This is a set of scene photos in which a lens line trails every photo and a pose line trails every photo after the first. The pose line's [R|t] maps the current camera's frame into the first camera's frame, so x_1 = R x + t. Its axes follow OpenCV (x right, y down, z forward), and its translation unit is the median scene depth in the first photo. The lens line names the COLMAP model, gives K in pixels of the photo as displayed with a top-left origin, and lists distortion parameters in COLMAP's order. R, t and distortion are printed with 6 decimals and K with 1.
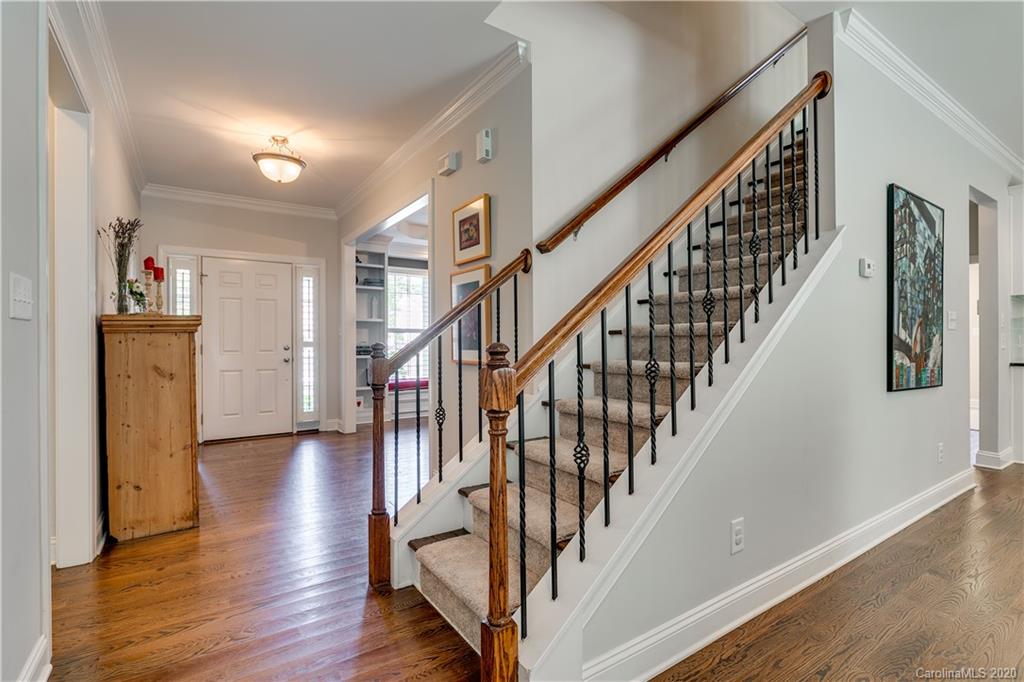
lens RADIAL K [[482.1, 0, 514.8], [0, 482.1, 338.1], [0, 0, 1]] dist [-0.002889, -0.000368]
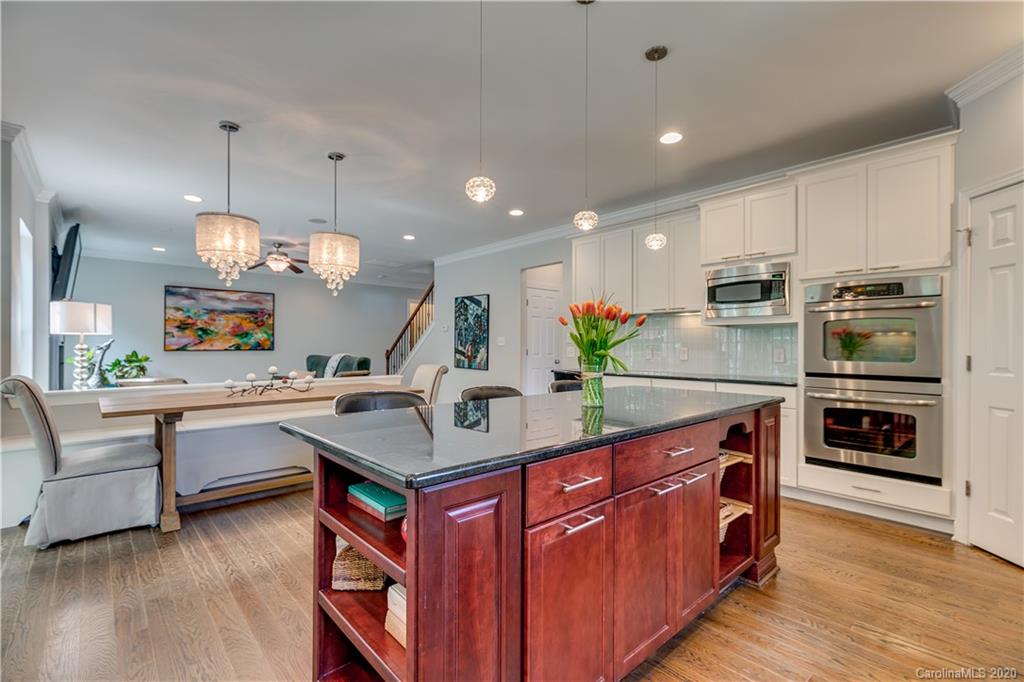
lens RADIAL K [[456.4, 0, 512.1], [0, 456.4, 345.9], [0, 0, 1]] dist [-0.006429, 0.001657]
pose [[0.143445, 0.003411, -0.989652, 3.307463], [0.006713, 0.999968, 0.004419, -0.029182], [0.989635, -0.007278, 0.143418, 0.857733]]
